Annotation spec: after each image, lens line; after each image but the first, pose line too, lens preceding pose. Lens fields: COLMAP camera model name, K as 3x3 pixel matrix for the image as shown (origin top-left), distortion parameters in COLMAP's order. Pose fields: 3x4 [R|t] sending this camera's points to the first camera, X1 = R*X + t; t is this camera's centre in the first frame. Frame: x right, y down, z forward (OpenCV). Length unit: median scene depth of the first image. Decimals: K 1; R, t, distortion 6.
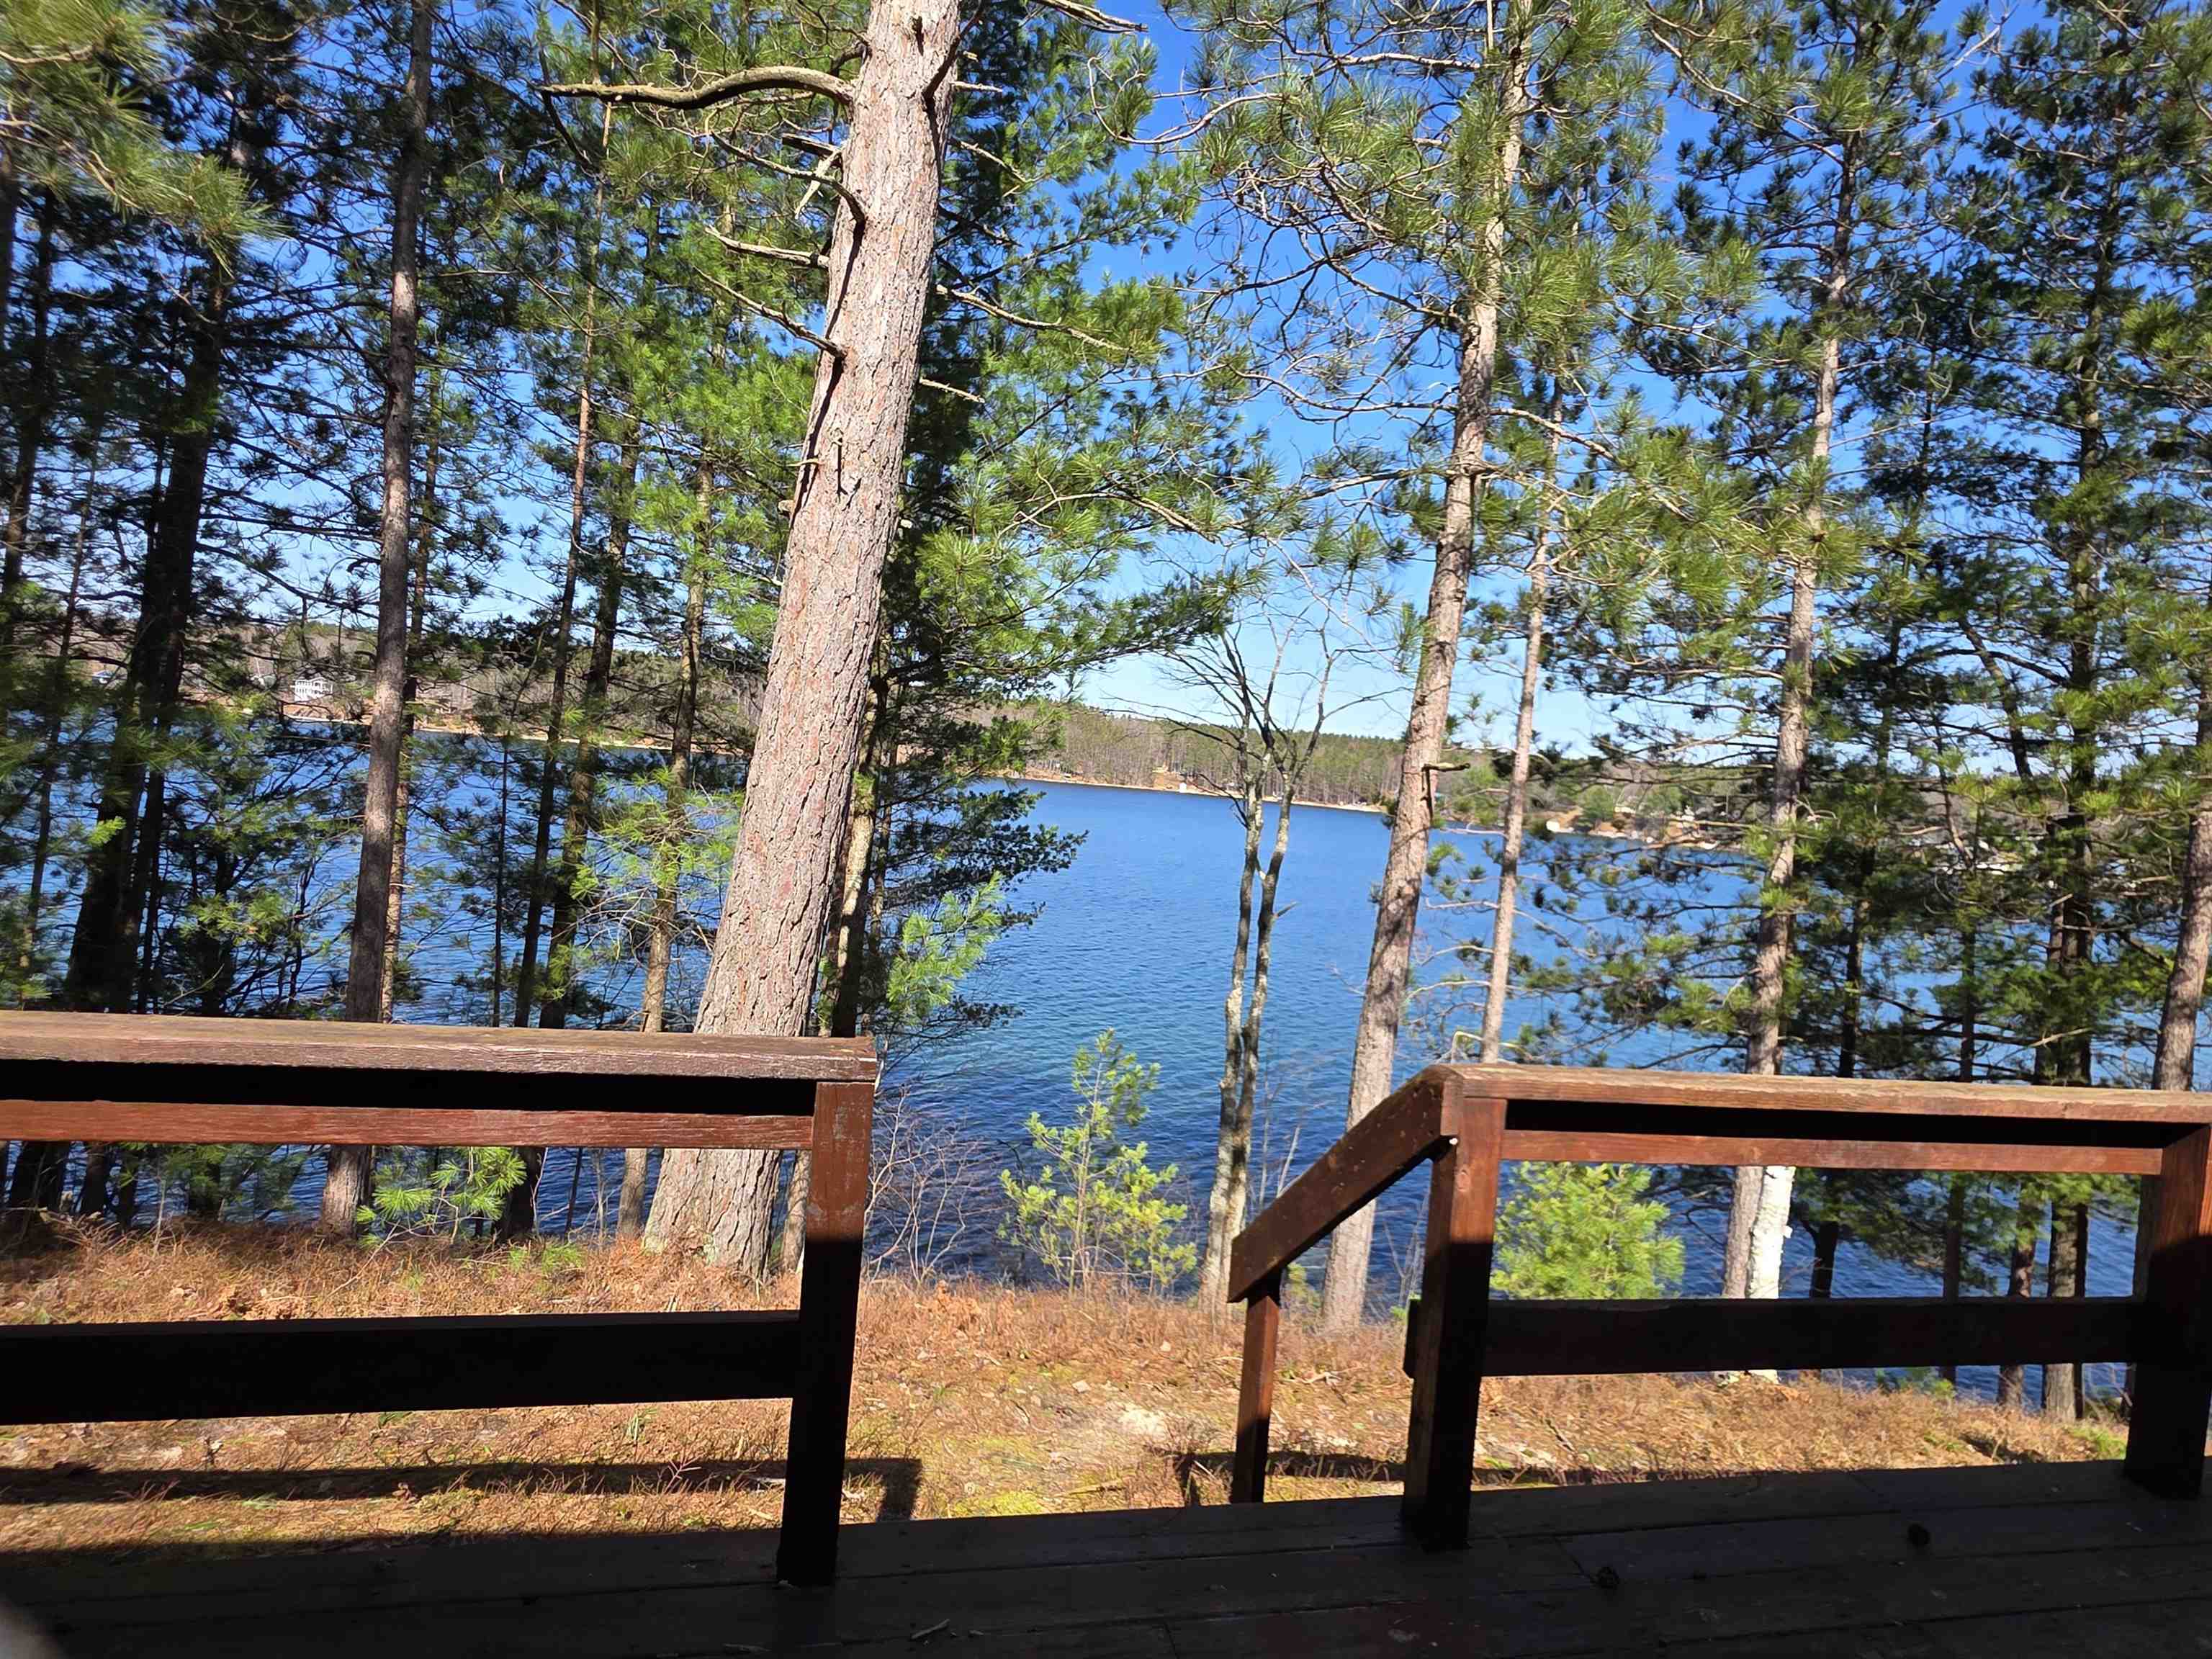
lens RADIAL K [[1203.1, 0, 1106.0], [0, 1203.1, 829.5], [0, 0, 1]] dist [-0.000646, 0.001204]
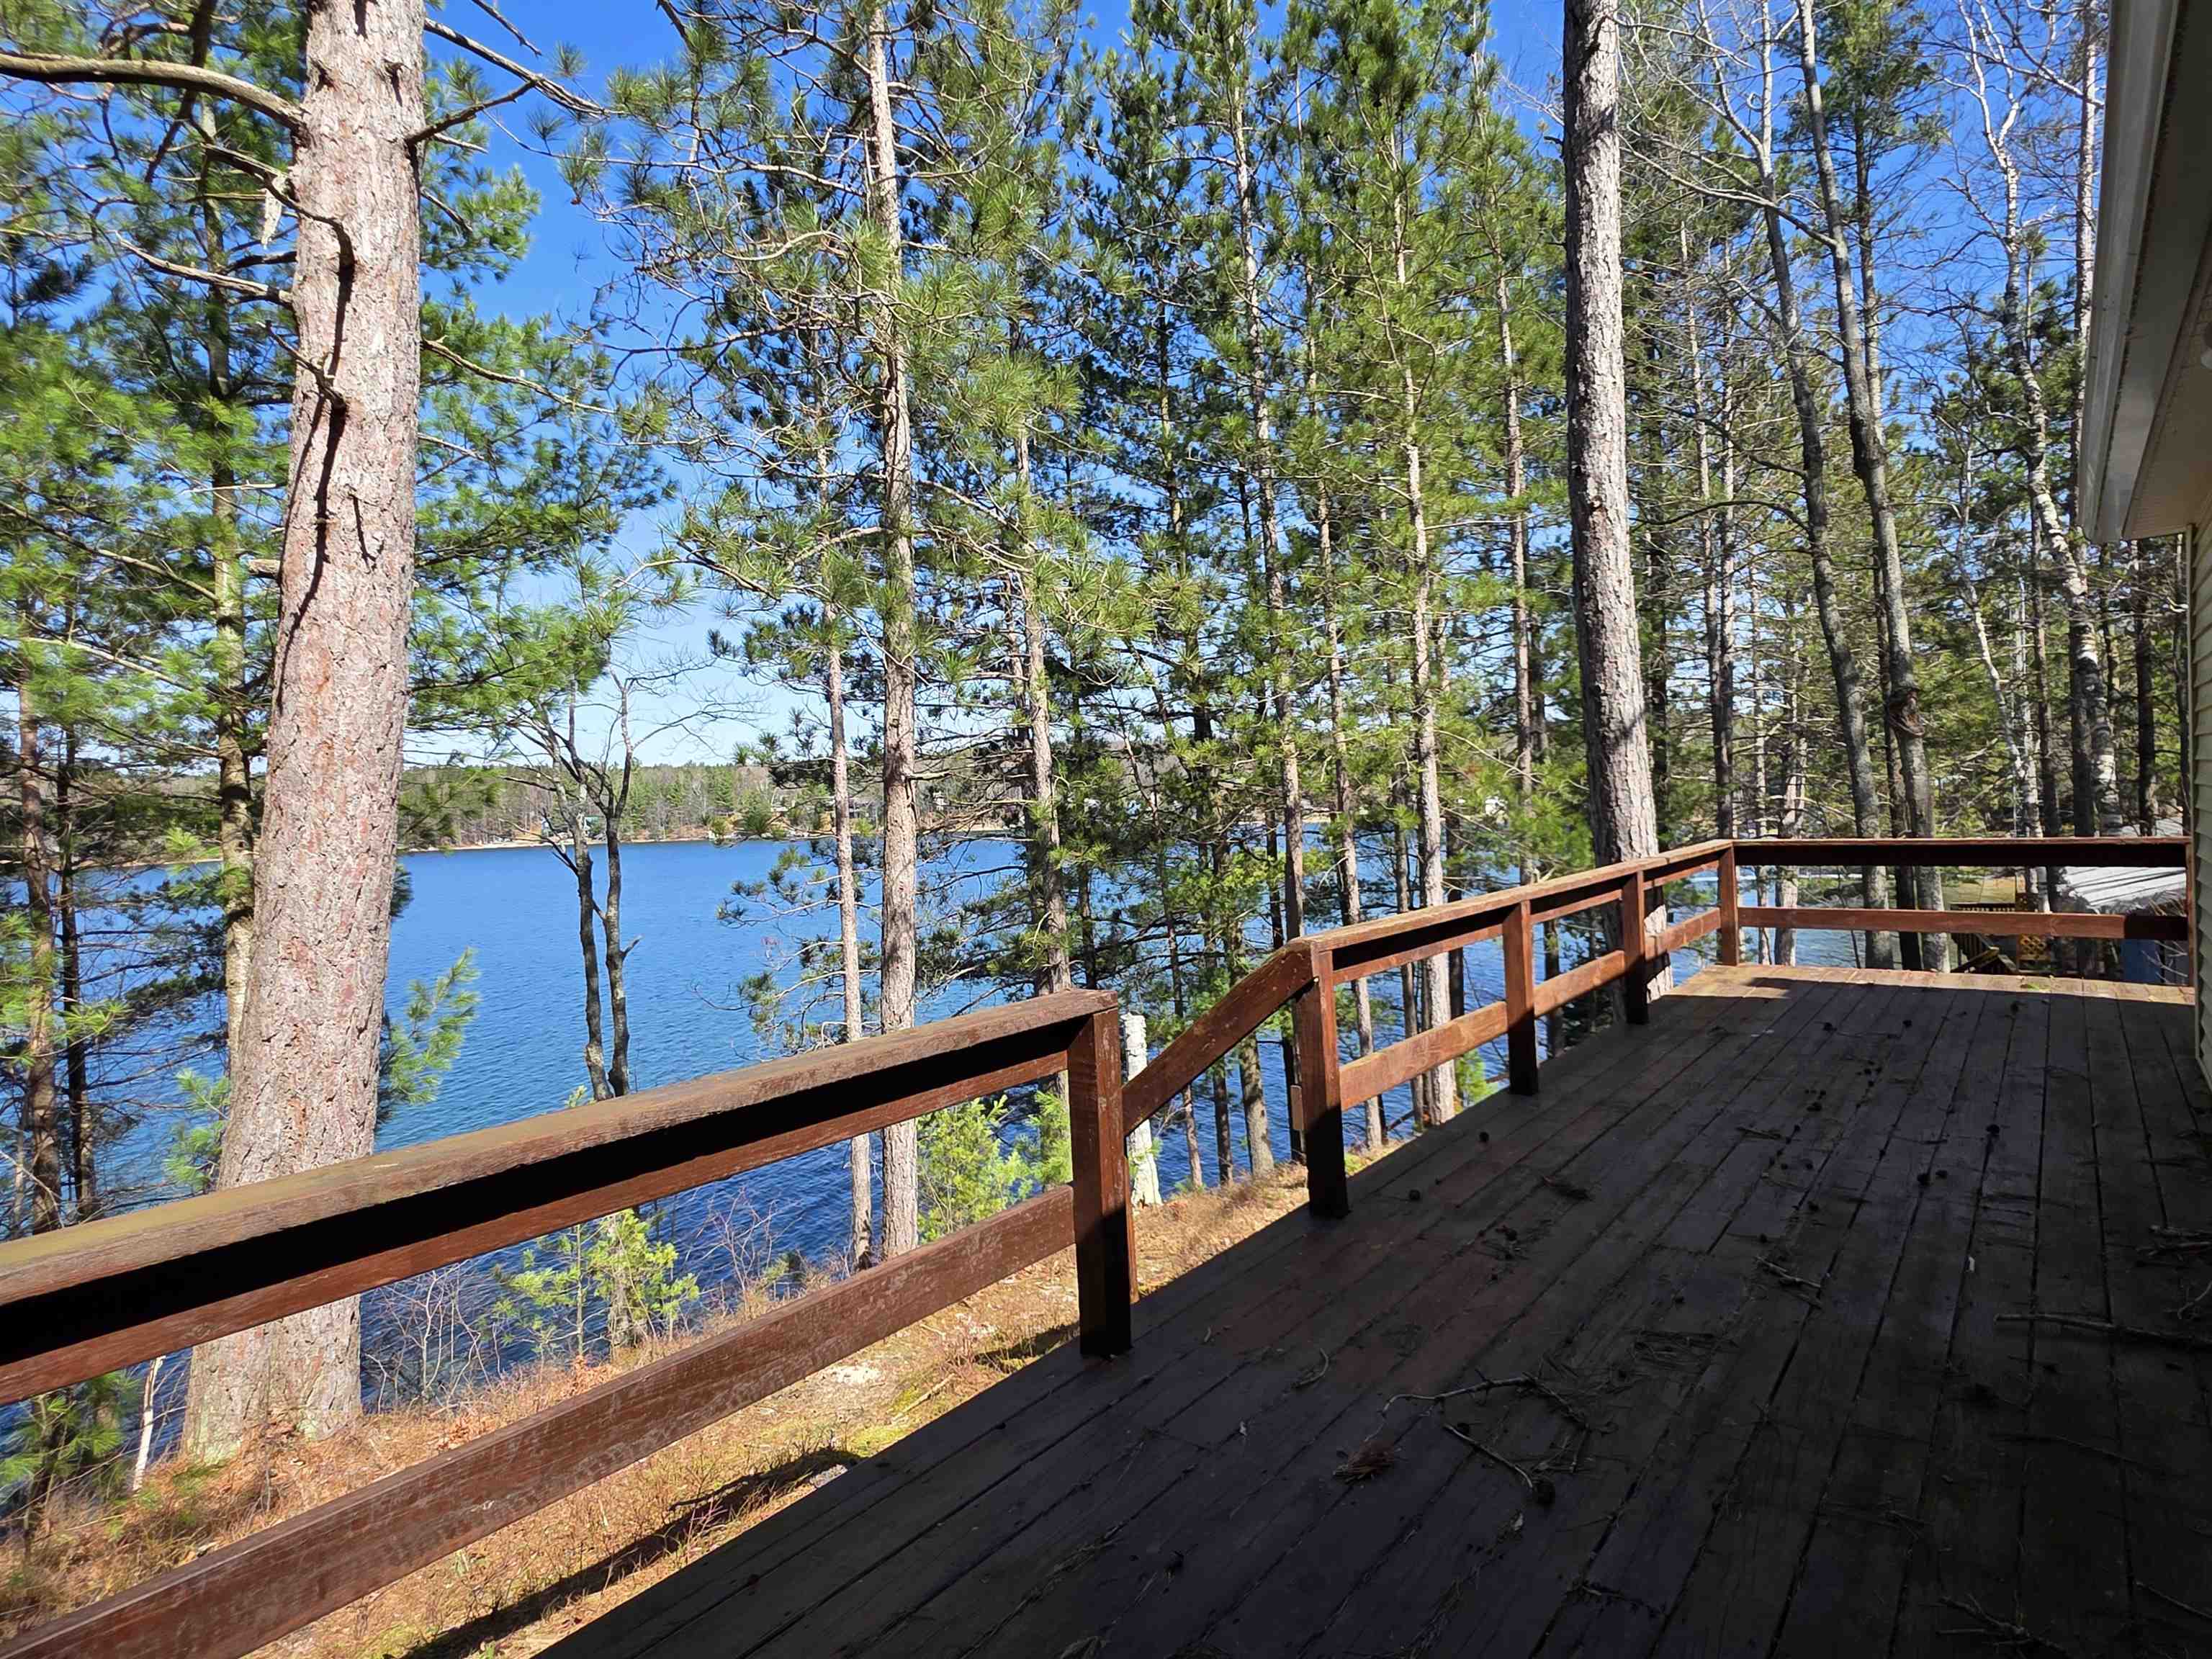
lens RADIAL K [[1214.8, 0, 1106.0], [0, 1214.8, 829.5], [0, 0, 1]] dist [0.004818, -0.000910]
pose [[0.773193, -0.141800, 0.618114, -0.227328], [0.147837, 0.988130, 0.041756, -0.016207], [-0.616698, 0.059095, 0.784979, -0.040350]]
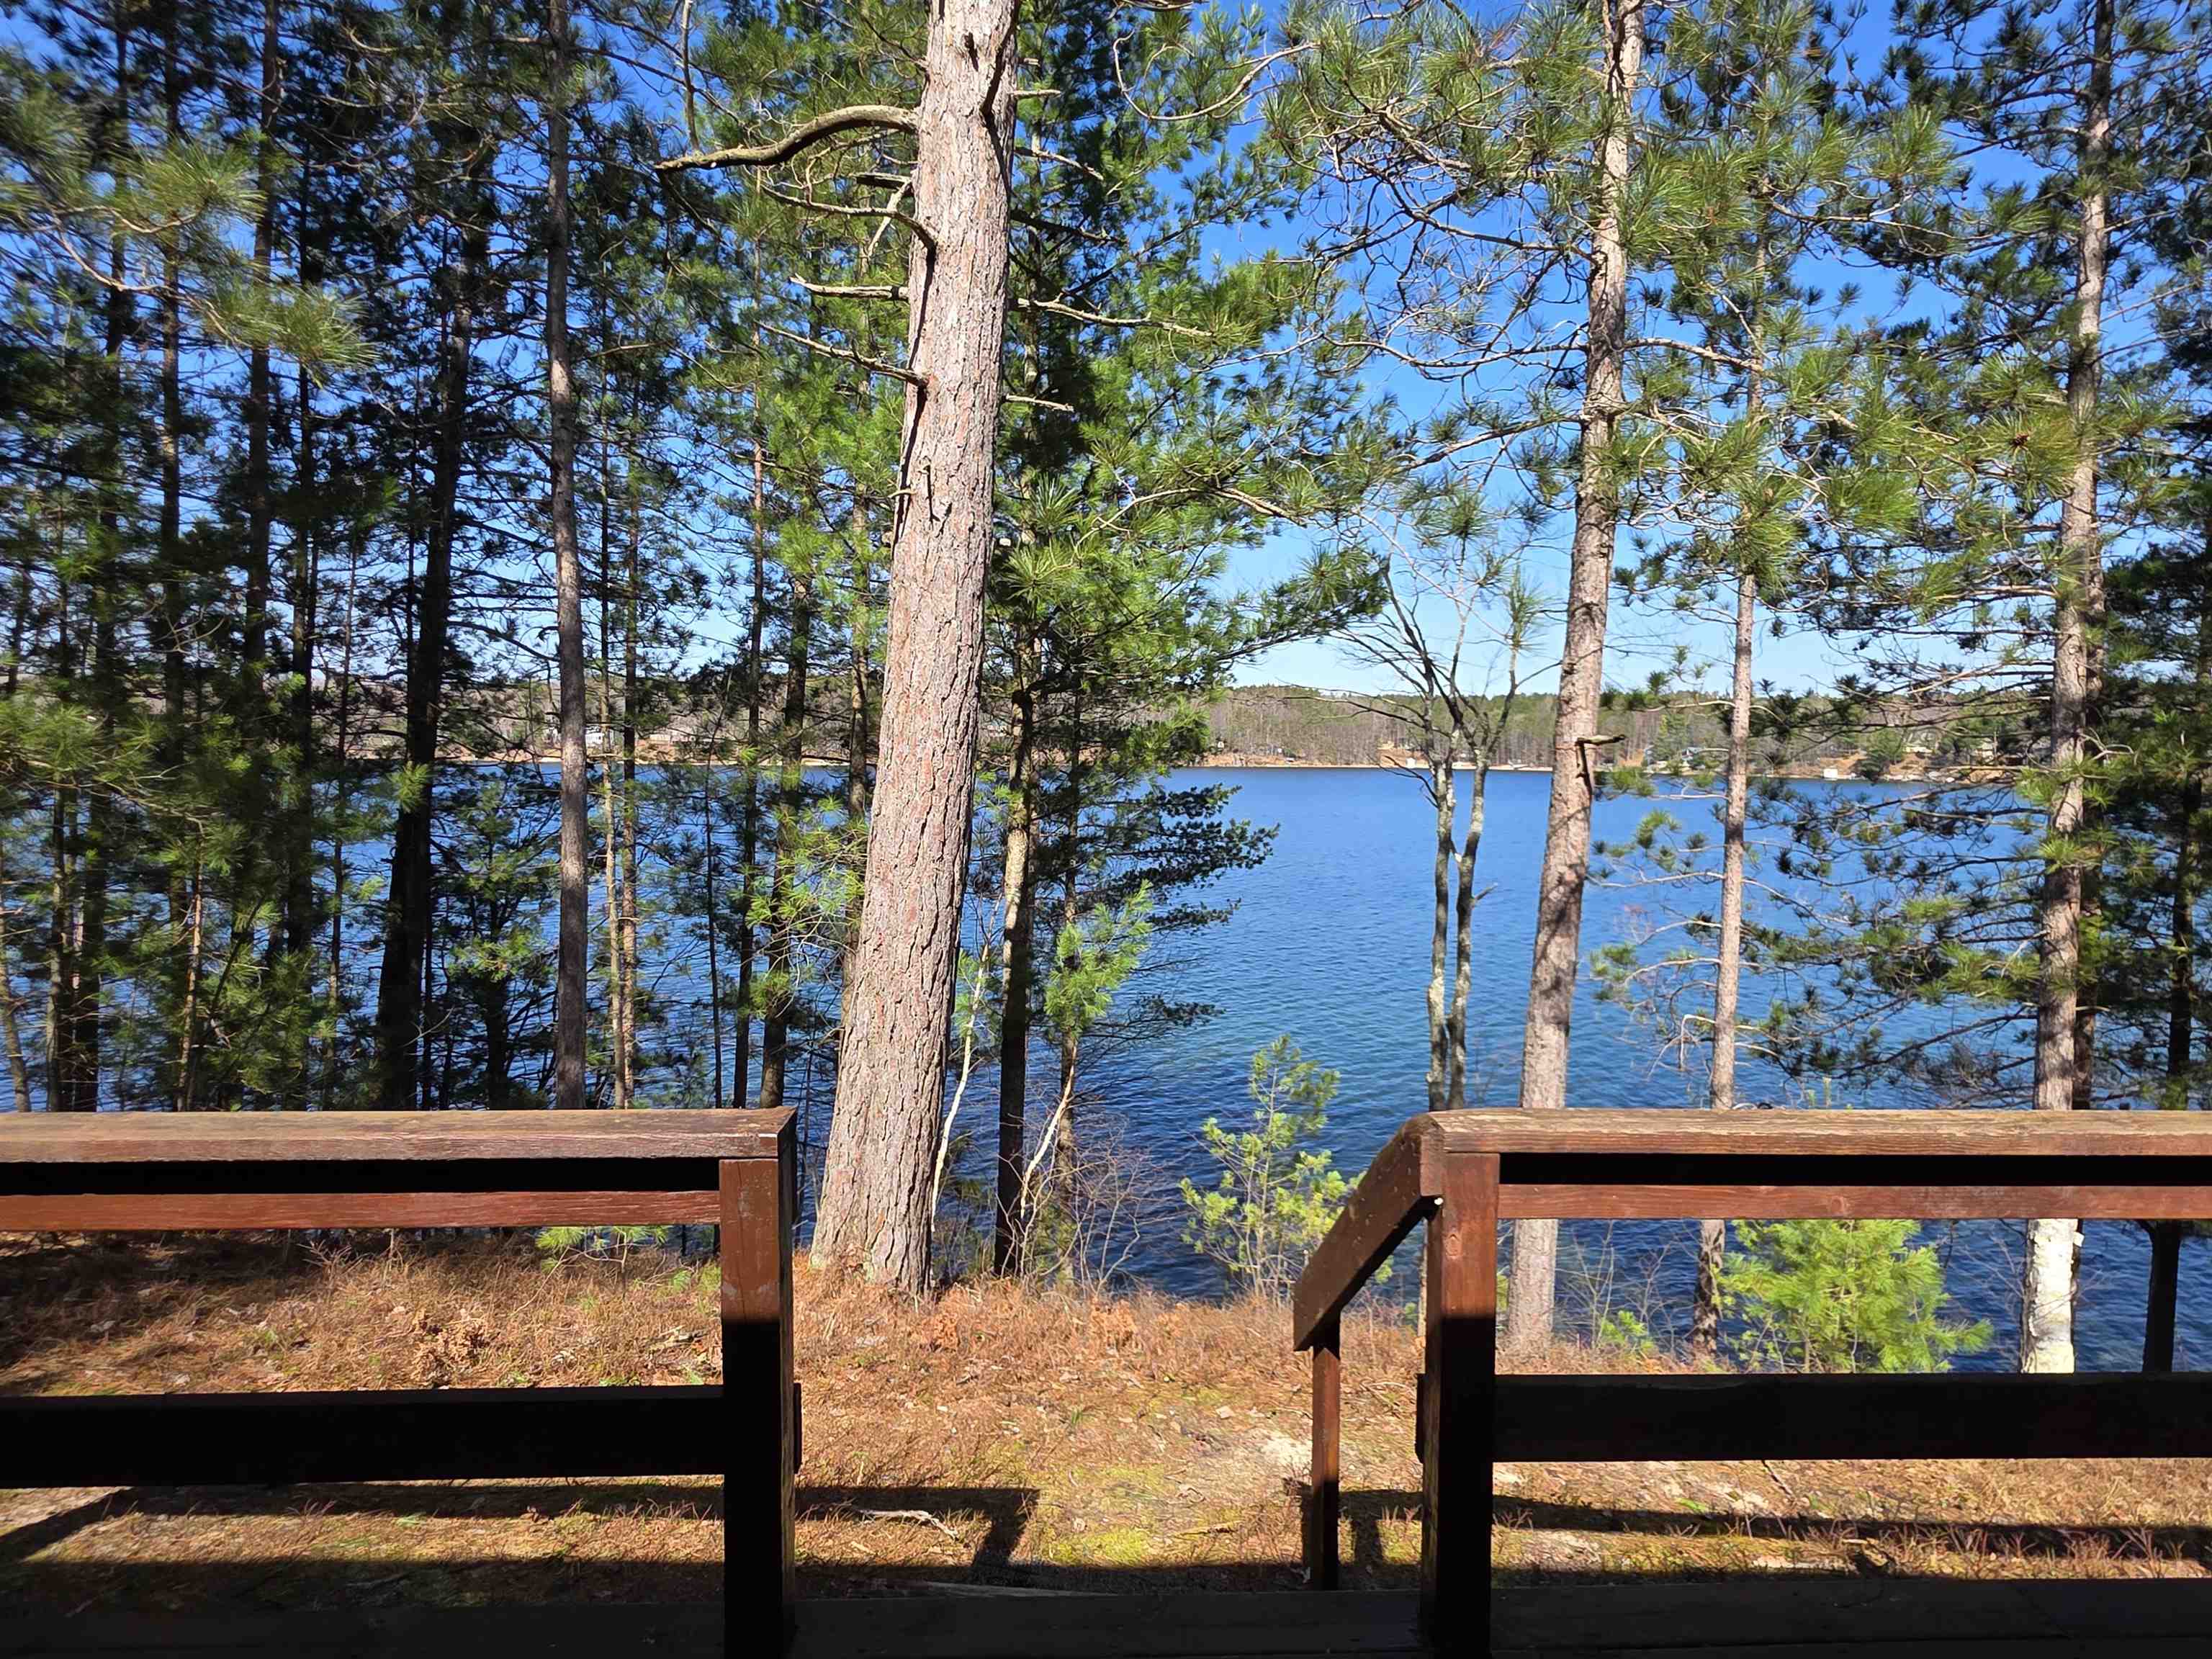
lens RADIAL K [[1203.1, 0, 1106.0], [0, 1203.1, 829.5], [0, 0, 1]] dist [-0.000646, 0.001204]
pose [[0.979764, -0.067294, -0.188506, 0.055133], [0.068909, 0.997621, 0.002019, -0.007864], [0.187922, -0.014968, 0.982070, 0.020314]]
